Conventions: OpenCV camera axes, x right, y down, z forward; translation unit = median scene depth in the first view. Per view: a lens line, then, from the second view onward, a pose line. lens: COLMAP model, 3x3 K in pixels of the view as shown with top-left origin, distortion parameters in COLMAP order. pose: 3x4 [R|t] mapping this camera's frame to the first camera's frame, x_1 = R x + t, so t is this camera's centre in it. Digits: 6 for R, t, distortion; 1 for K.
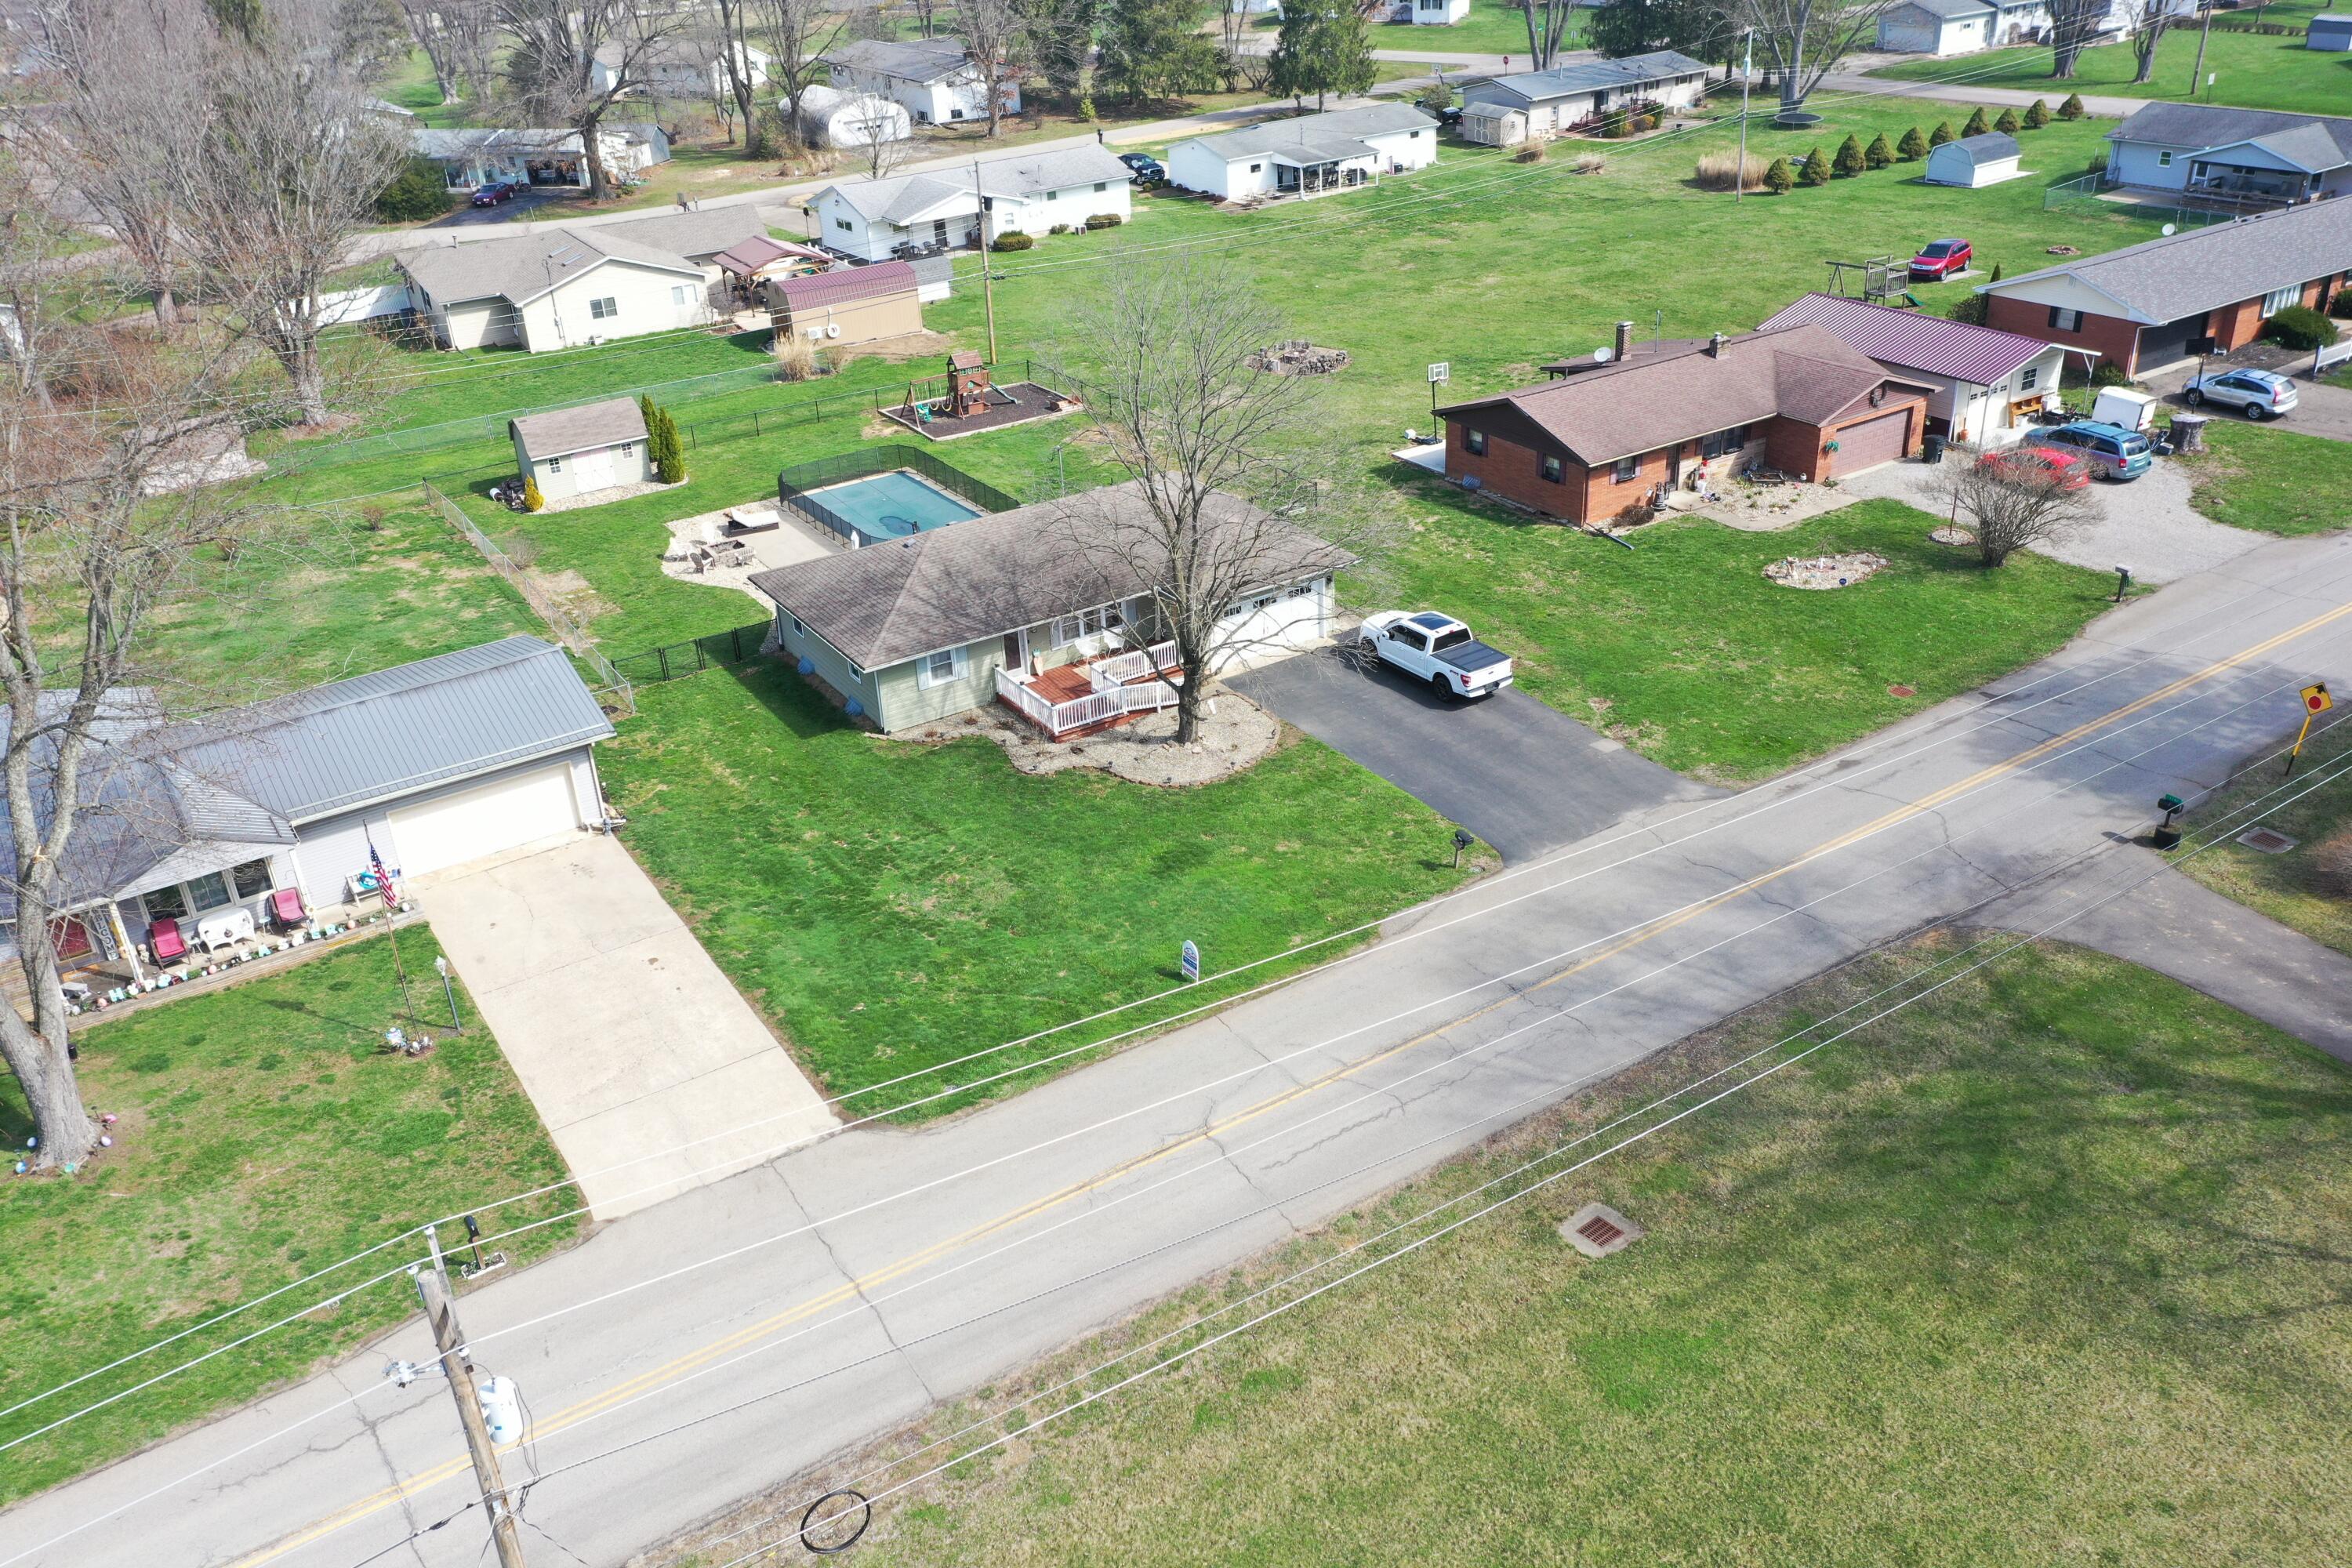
lens RADIAL K [[1859.6, 0, 1176.0], [0, 1859.6, 784.0], [0, 0, 1]] dist [0.012284, 0.004045]
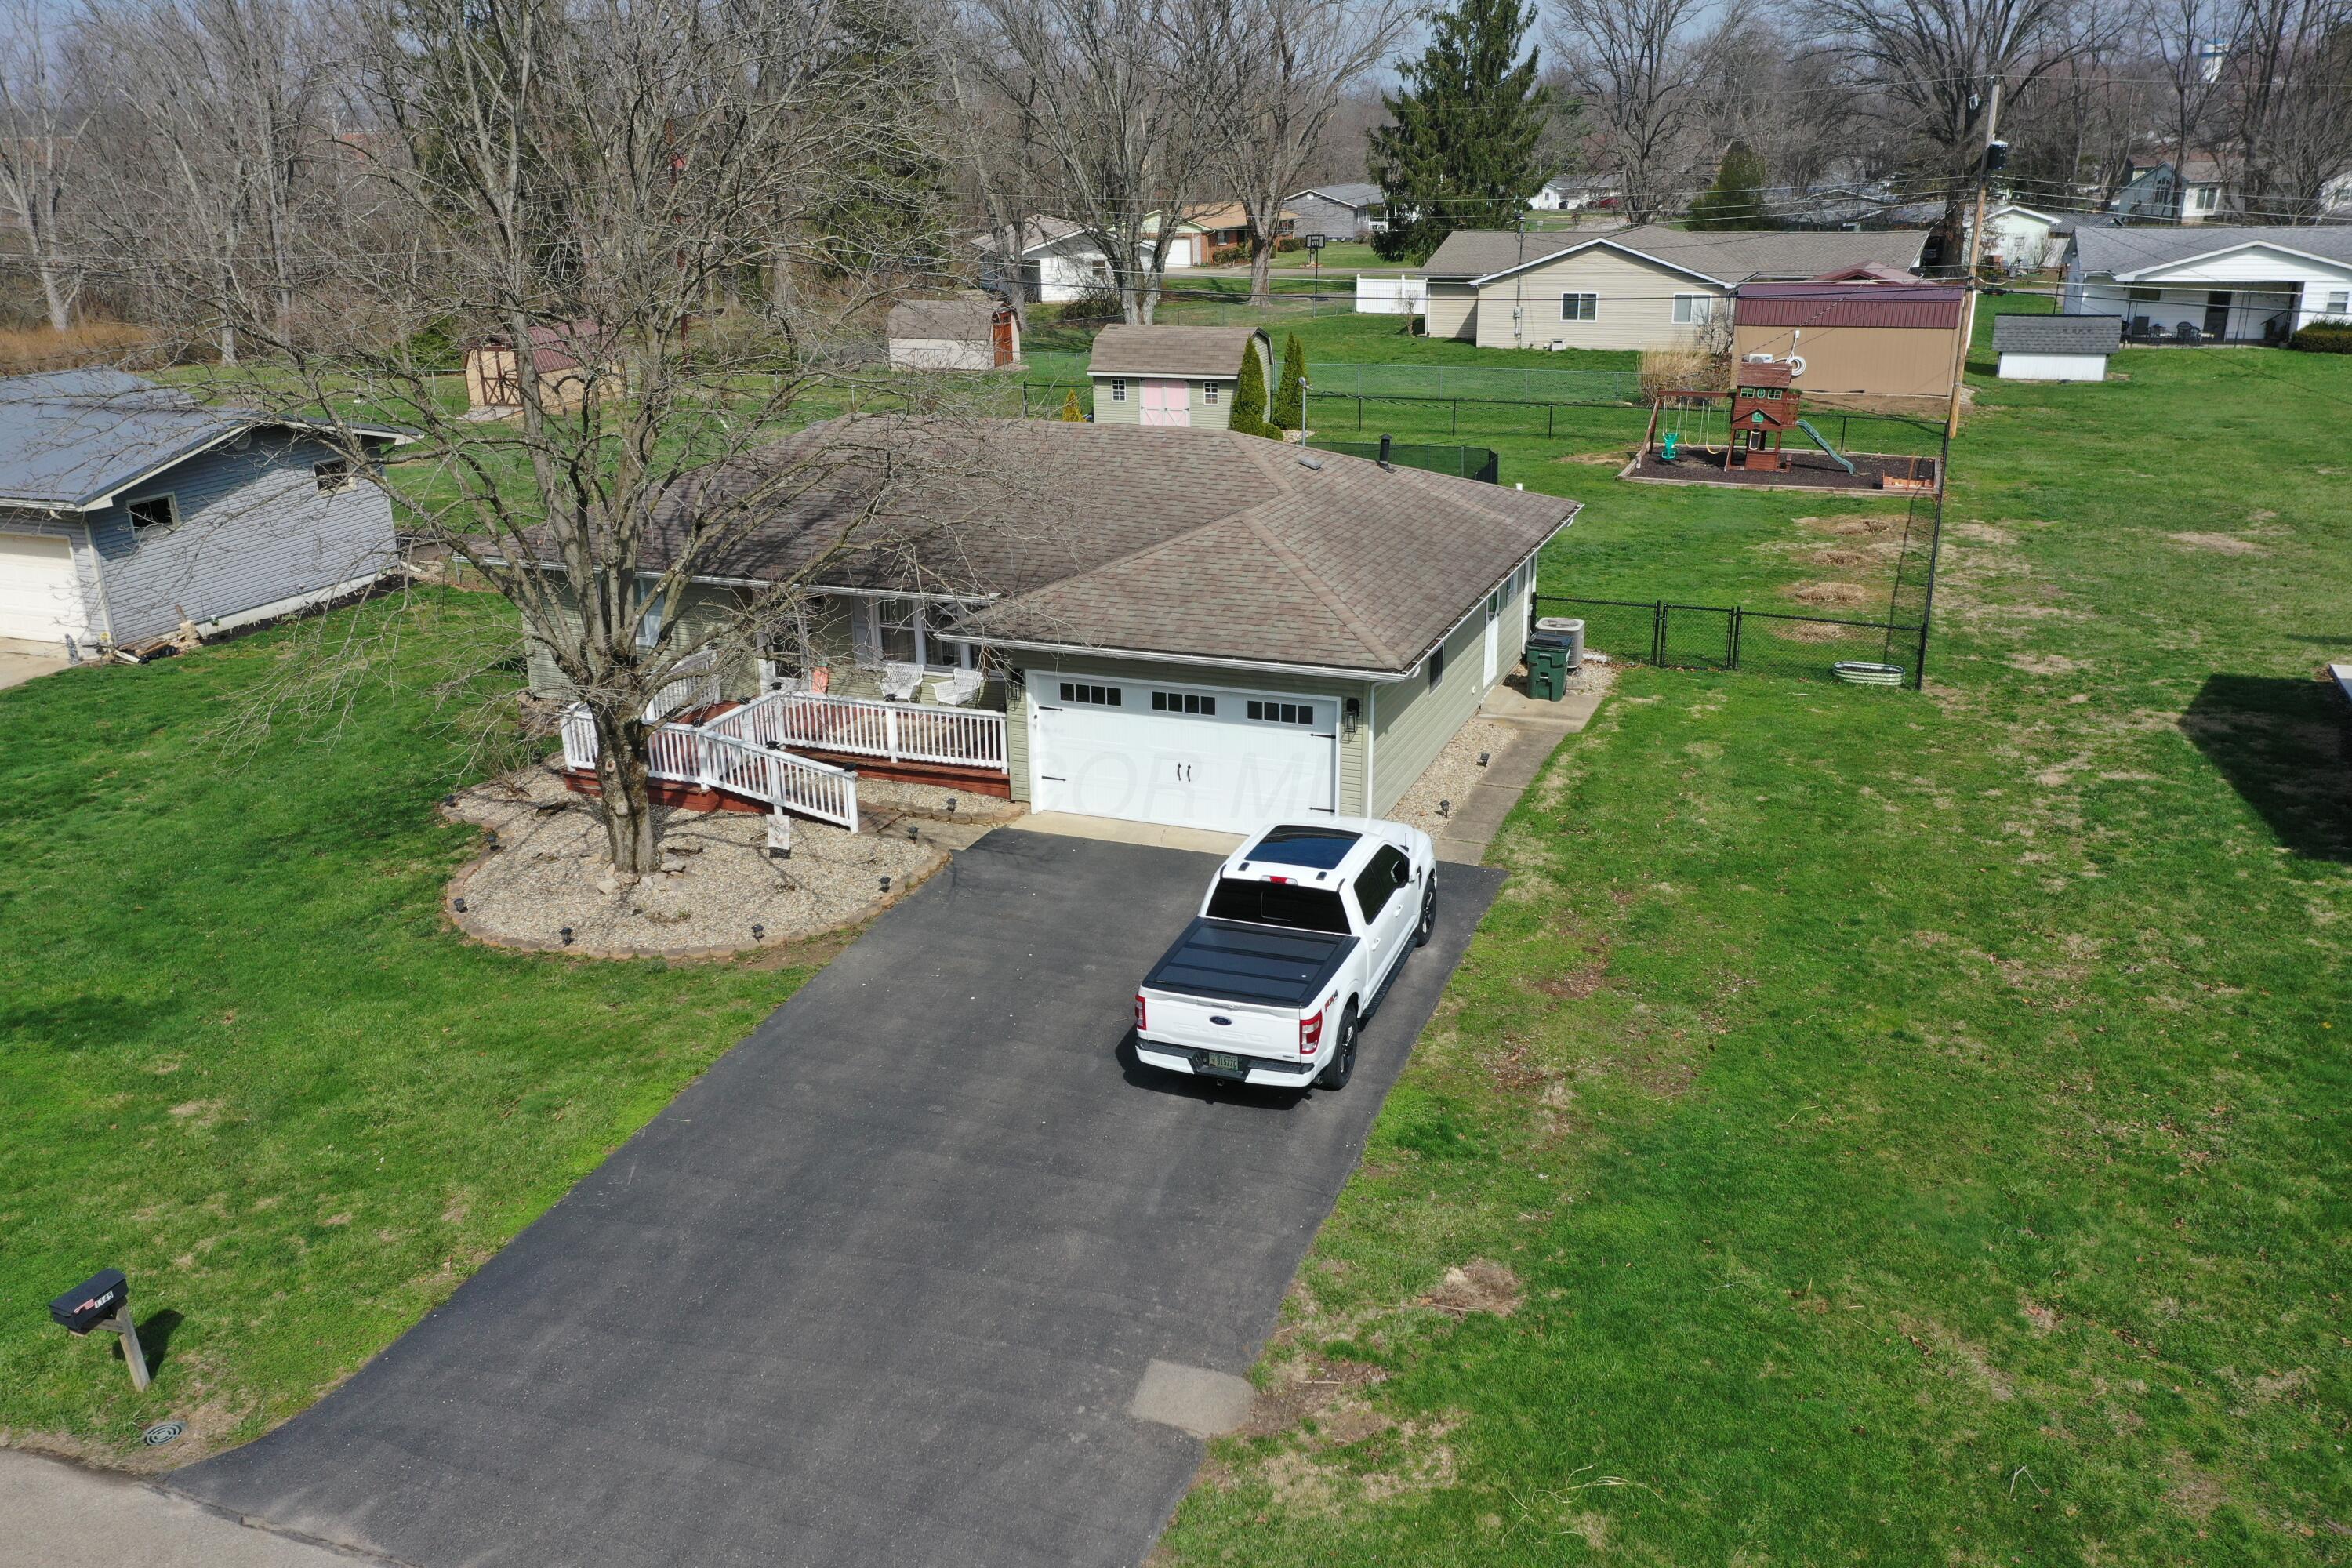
lens RADIAL K [[1859.6, 0, 1176.0], [0, 1859.6, 784.0], [0, 0, 1]] dist [0.012284, 0.004045]
pose [[0.589767, 0.301777, -0.749070, 0.281657], [-0.385213, 0.920356, 0.067492, -0.083212], [0.709779, 0.248747, 0.659044, 0.554726]]
